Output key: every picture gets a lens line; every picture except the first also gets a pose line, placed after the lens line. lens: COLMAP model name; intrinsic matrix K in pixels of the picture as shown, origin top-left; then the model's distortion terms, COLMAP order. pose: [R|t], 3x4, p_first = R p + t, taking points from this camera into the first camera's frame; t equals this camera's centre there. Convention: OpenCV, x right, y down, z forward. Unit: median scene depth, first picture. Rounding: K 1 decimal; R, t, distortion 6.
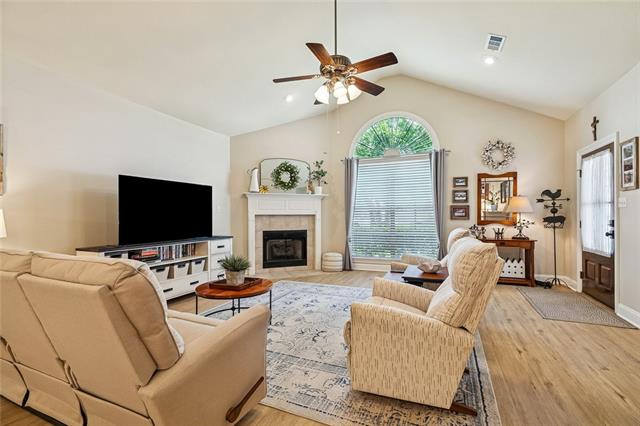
lens RADIAL K [[283.4, 0, 320.0], [0, 283.4, 213.0], [0, 0, 1]] dist [0.000171, -0.000221]
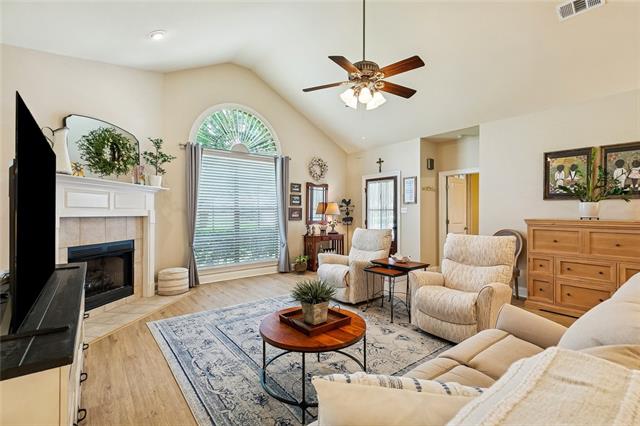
lens RADIAL K [[289.1, 0, 320.0], [0, 289.1, 213.0], [0, 0, 1]] dist [0.001141, 0.000057]
pose [[0.471548, 0.005147, 0.881825, -0.493173], [-0.012419, 0.999923, 0.000805, -0.008570], [-0.881753, -0.011331, 0.471575, 0.352536]]
